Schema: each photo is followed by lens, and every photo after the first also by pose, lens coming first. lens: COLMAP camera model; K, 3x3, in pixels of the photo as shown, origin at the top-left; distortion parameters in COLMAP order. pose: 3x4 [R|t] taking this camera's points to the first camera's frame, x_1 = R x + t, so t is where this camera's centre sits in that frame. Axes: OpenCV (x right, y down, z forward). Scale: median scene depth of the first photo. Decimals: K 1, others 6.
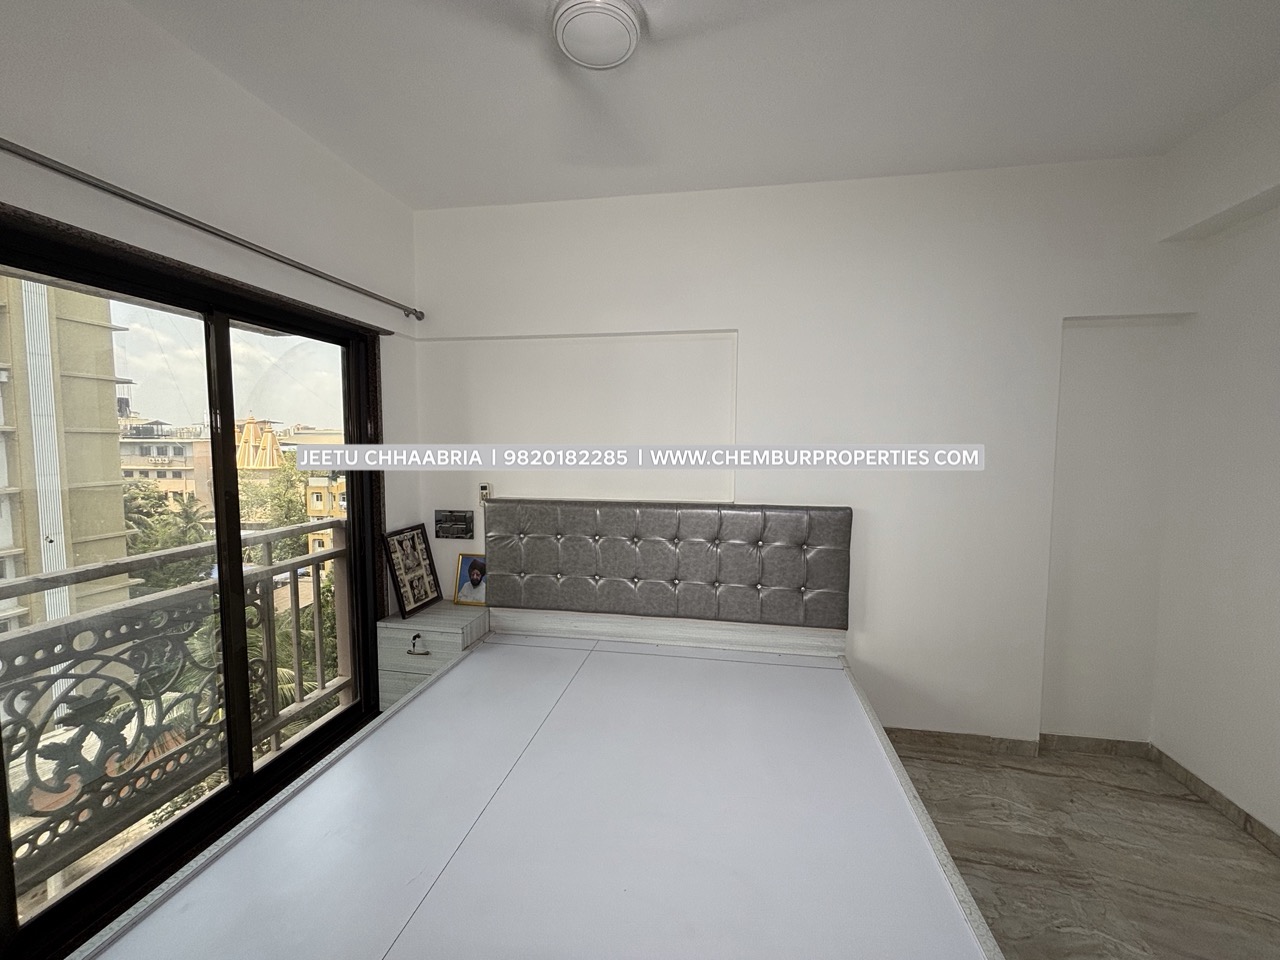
lens RADIAL K [[525.3, 0, 641.1], [0, 525.3, 477.8], [0, 0, 1]] dist [0.002240, 0.002569]
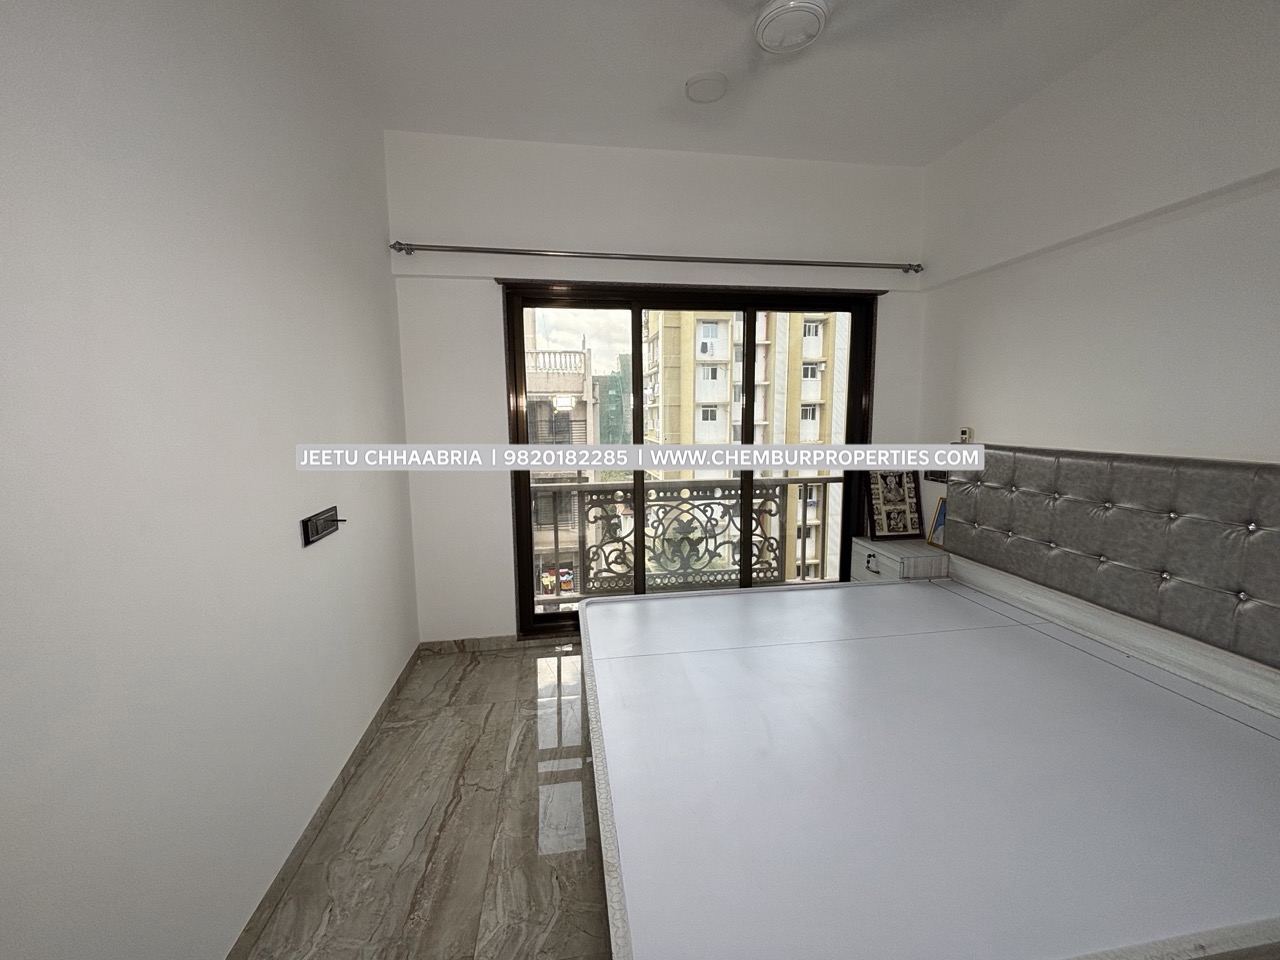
lens RADIAL K [[525.3, 0, 646.1], [0, 525.3, 484.1], [0, 0, 1]] dist [0.002240, 0.002569]
pose [[0.323313, 0.120812, -0.938548, 0.472782], [-0.053454, 0.992565, 0.109351, 0.041914], [0.944781, 0.014815, 0.327367, 0.137505]]
